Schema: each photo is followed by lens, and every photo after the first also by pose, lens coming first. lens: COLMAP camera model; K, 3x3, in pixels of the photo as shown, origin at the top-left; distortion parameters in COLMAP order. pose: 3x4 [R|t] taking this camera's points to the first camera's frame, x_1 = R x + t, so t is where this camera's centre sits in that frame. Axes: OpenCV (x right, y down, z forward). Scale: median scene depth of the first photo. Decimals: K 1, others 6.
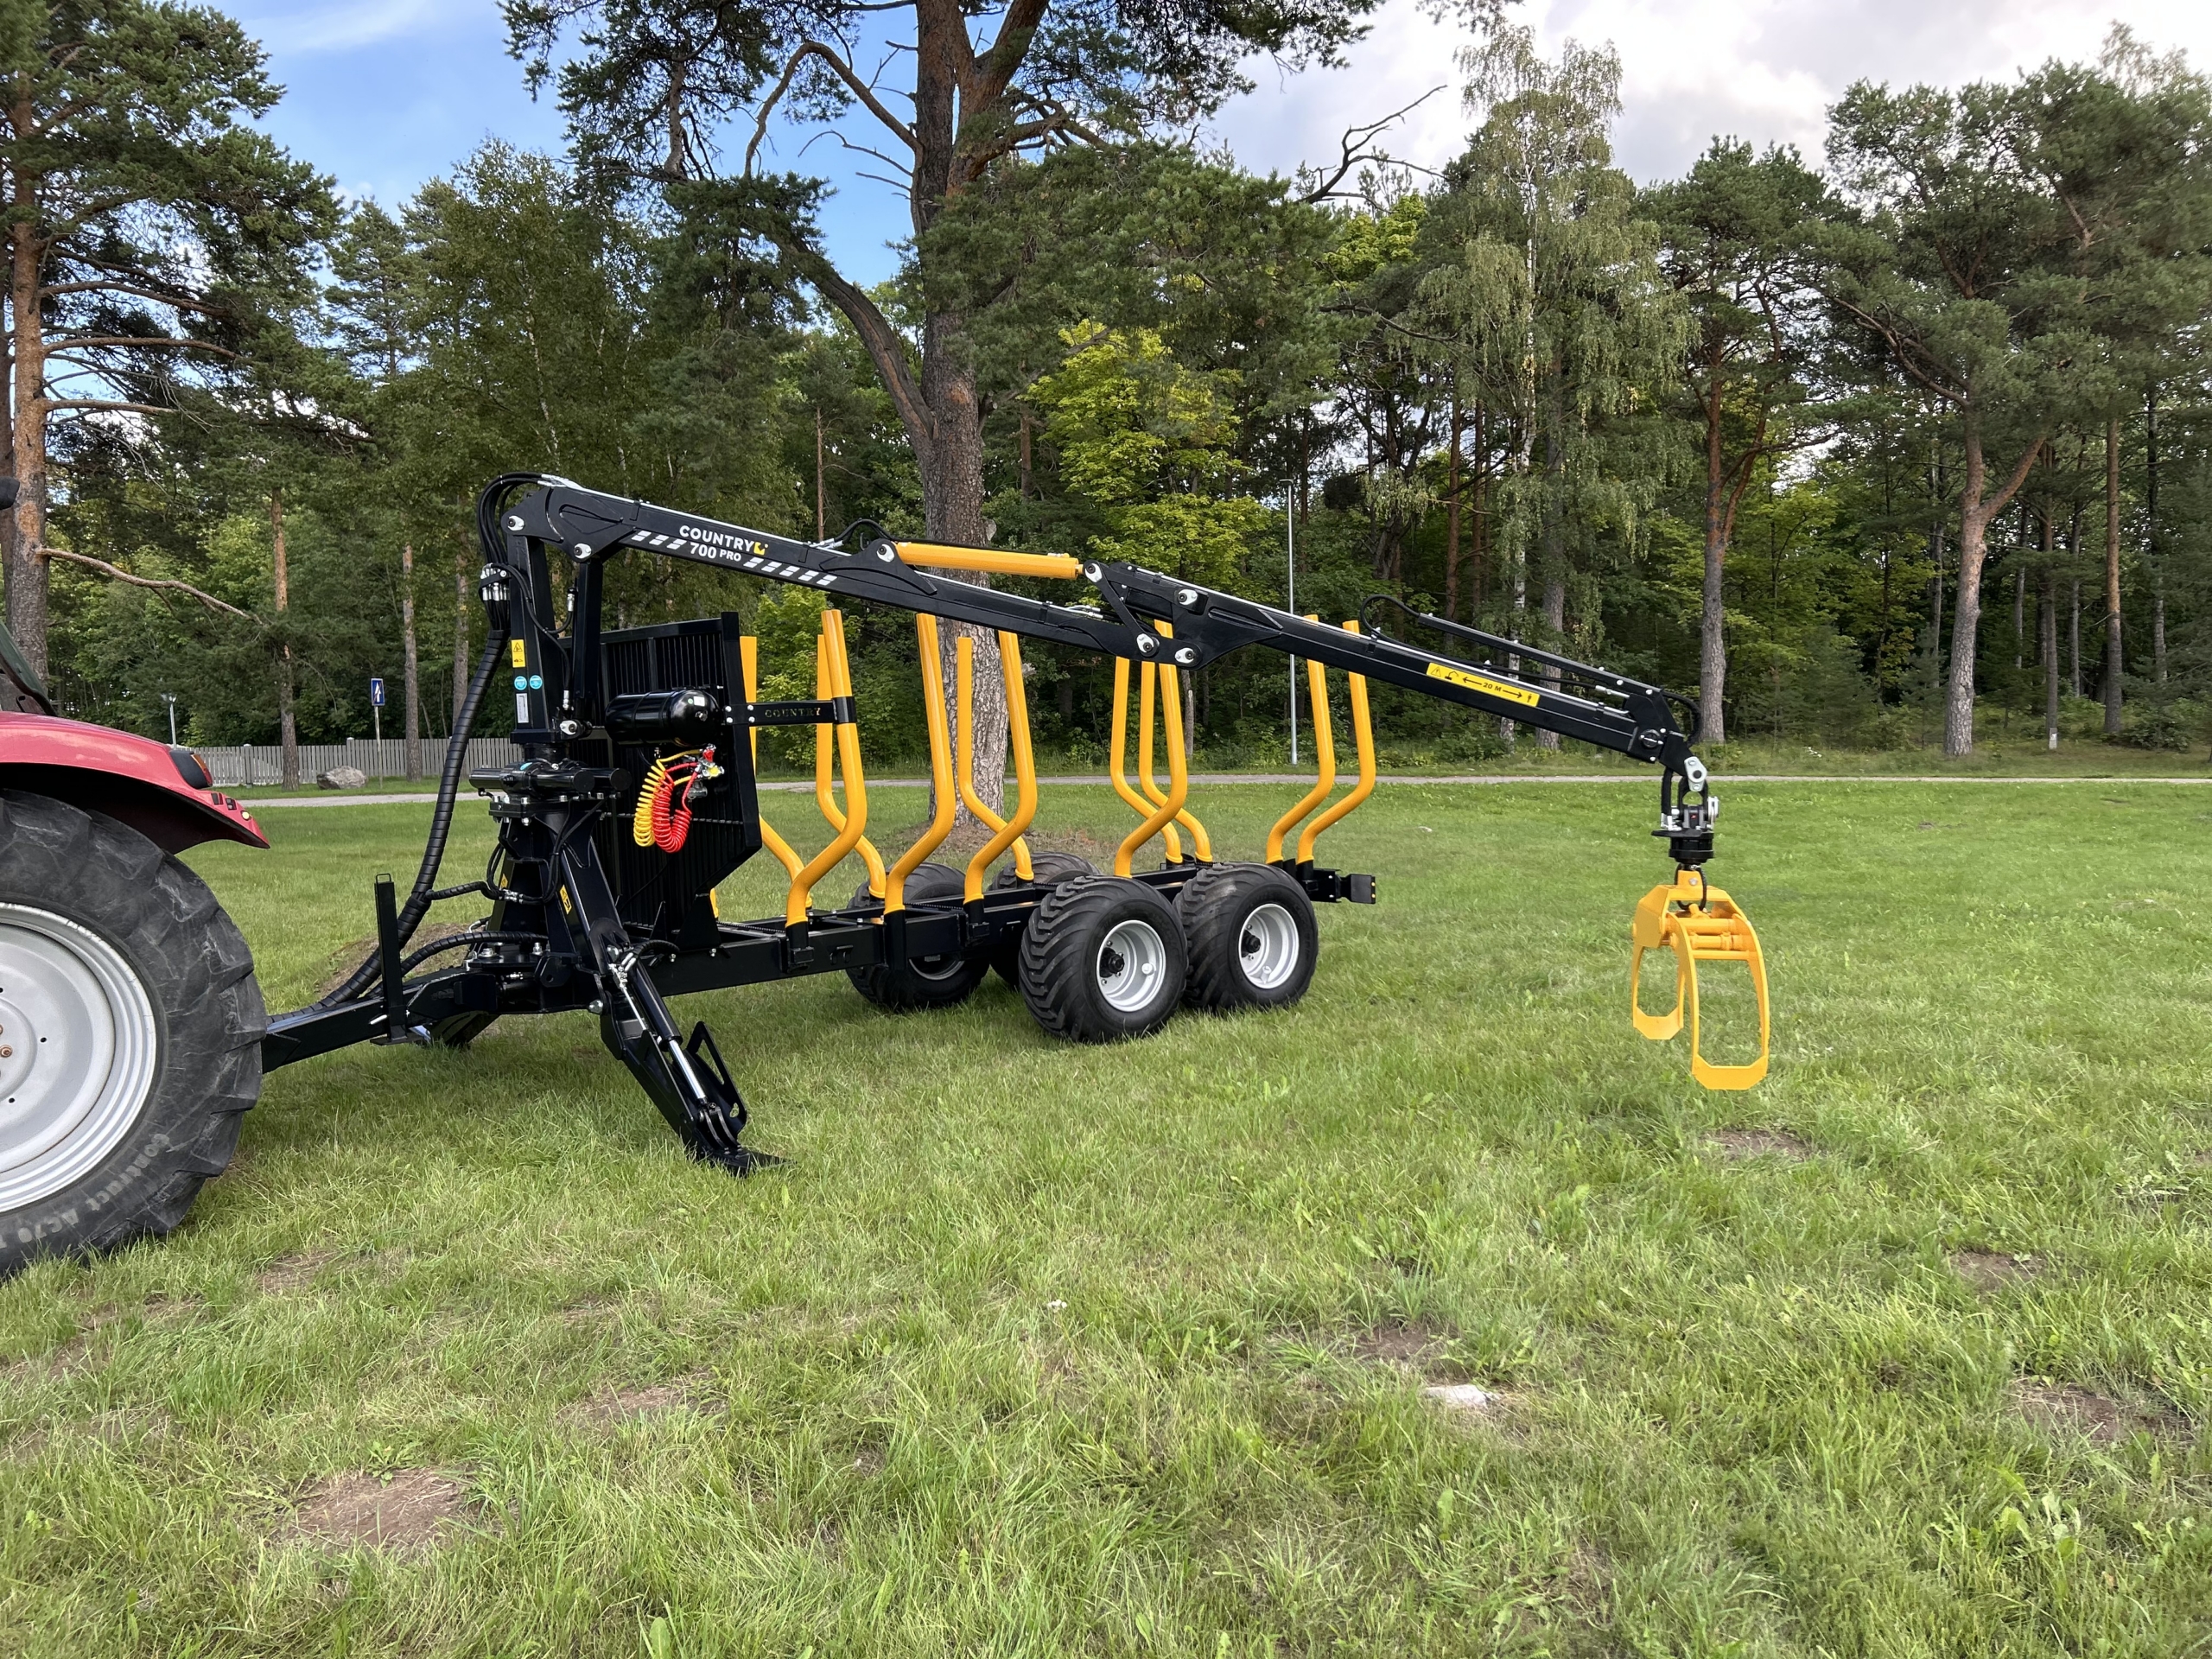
lens RADIAL K [[1662.1, 0, 1111.2], [0, 1662.1, 838.1], [0, 0, 1]] dist [0.049593, -0.049523]
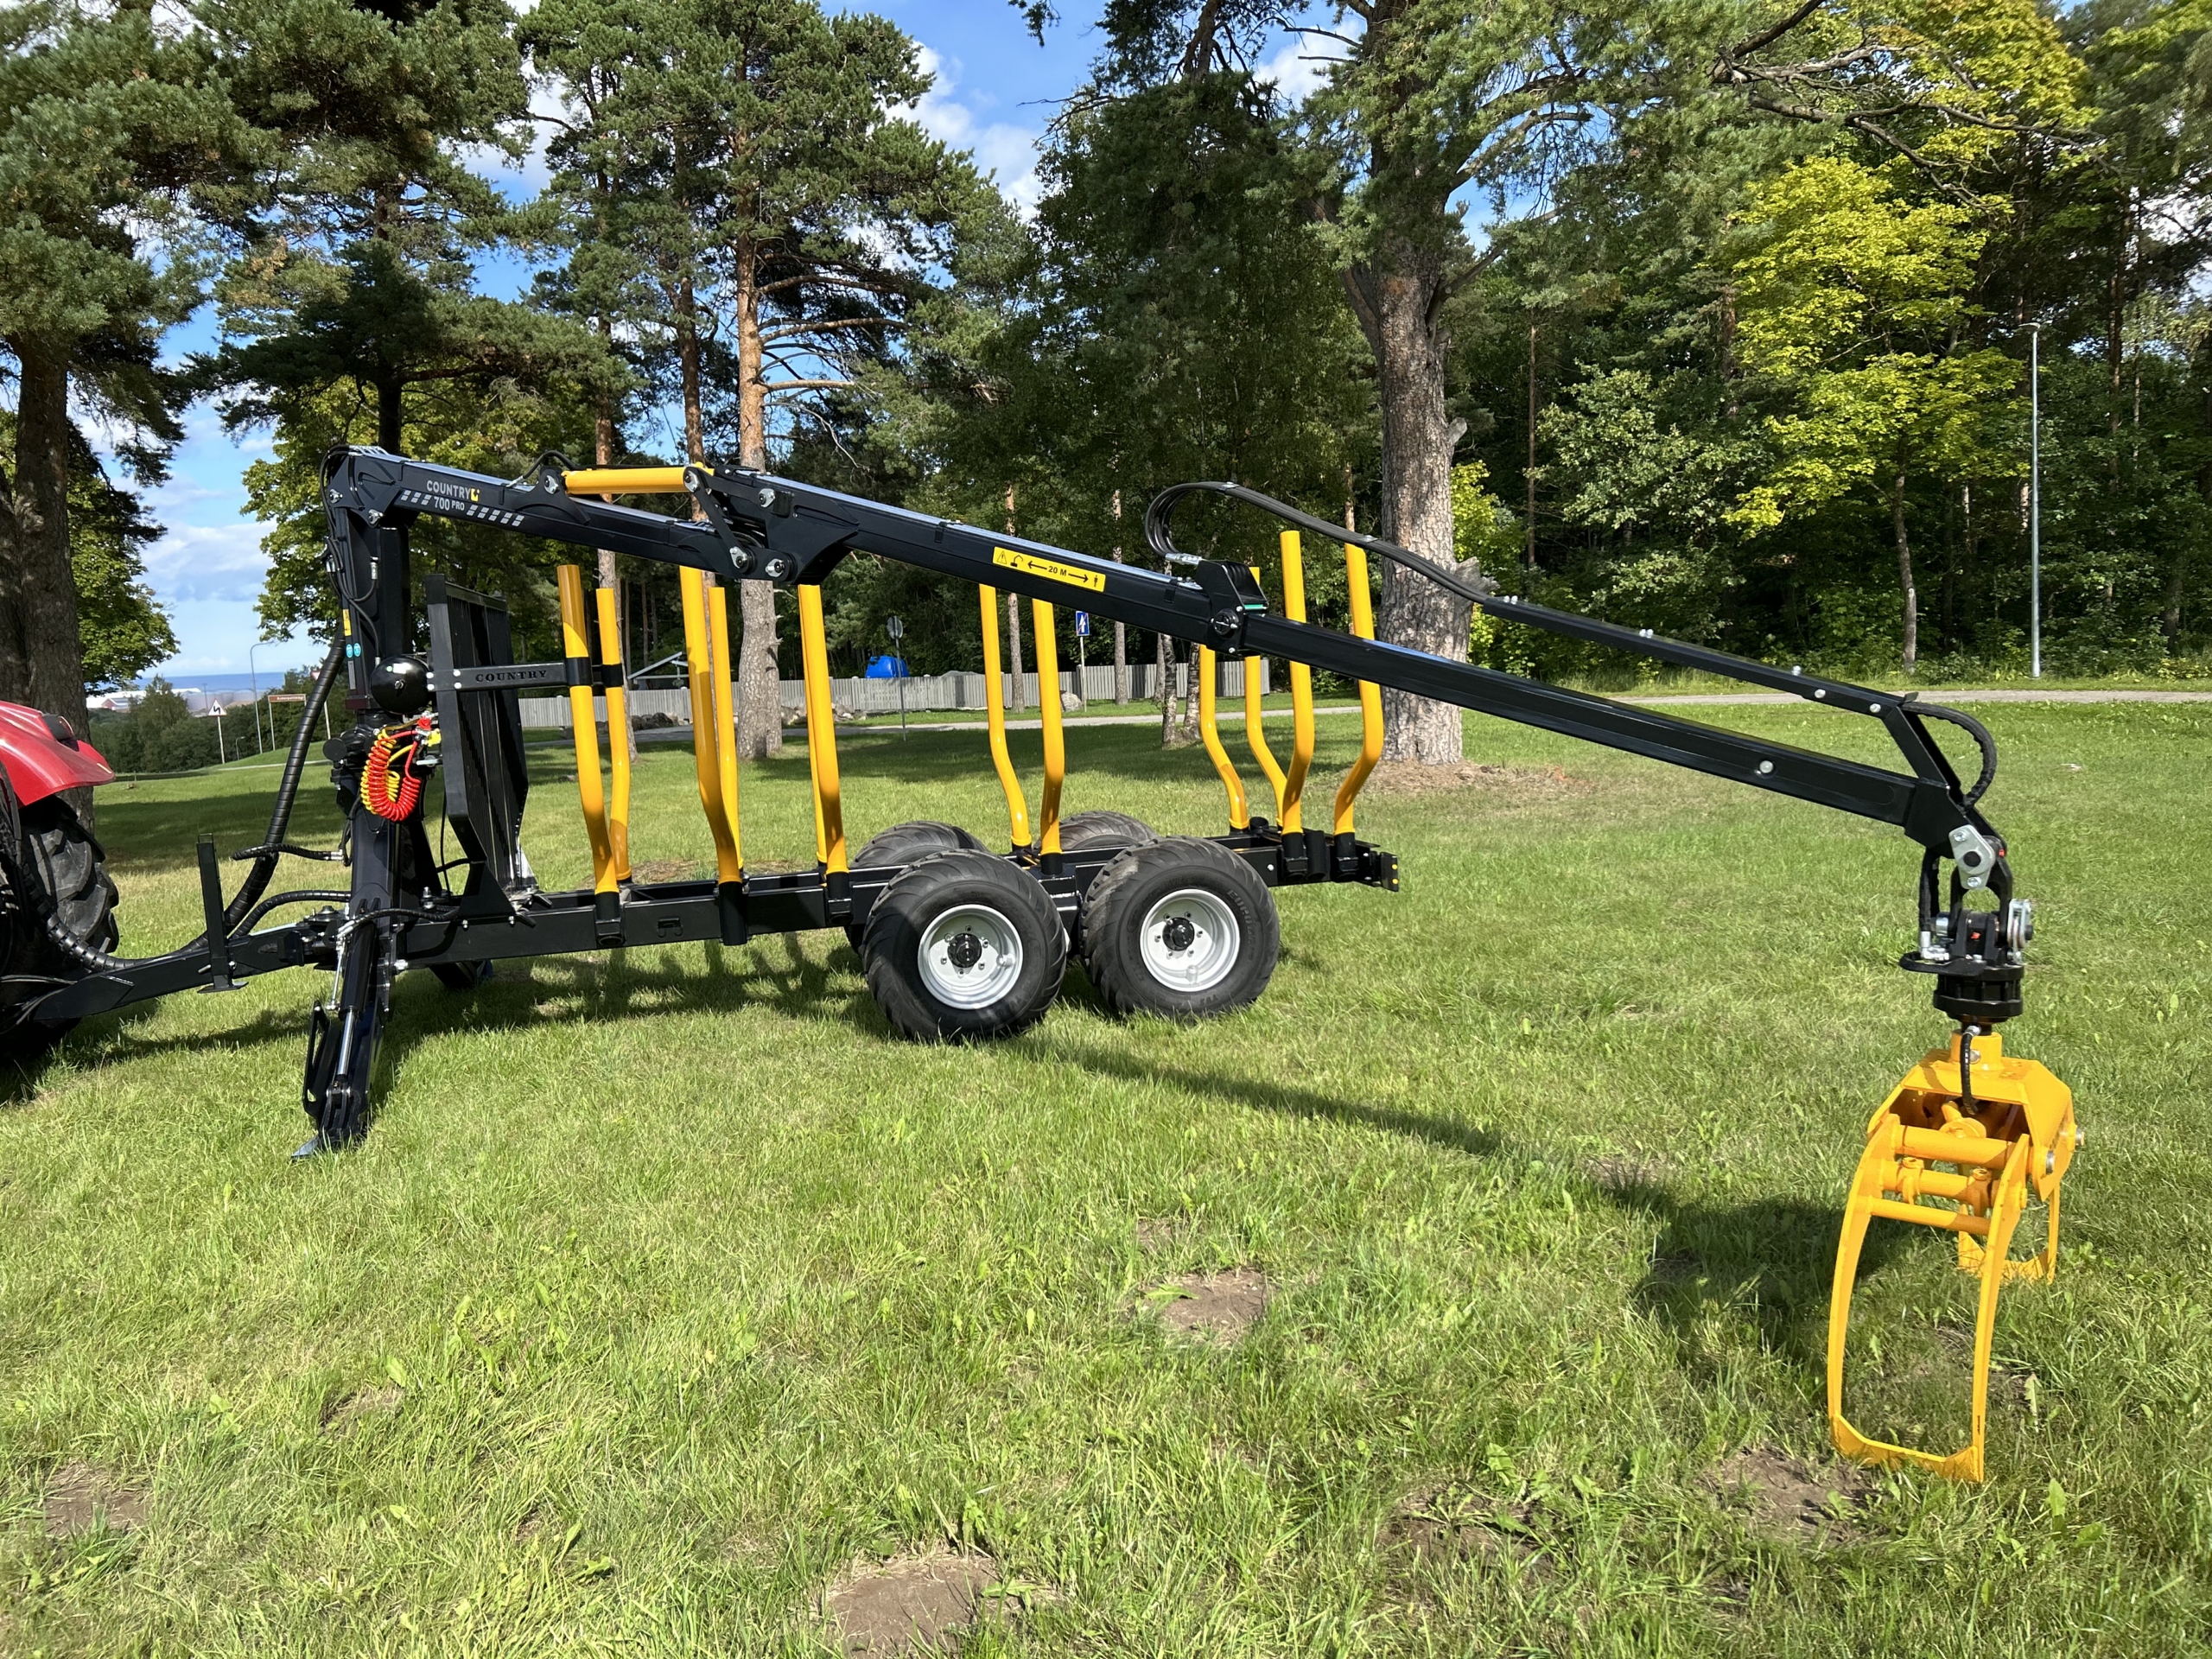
lens RADIAL K [[1662.1, 0, 1096.2], [0, 1662.1, 806.9], [0, 0, 1]] dist [0.049593, -0.049523]
pose [[0.876540, 0.024541, -0.480703, 0.147507], [-0.007822, 0.999294, 0.036754, -0.010122], [0.481265, -0.028456, 0.876113, 0.084239]]
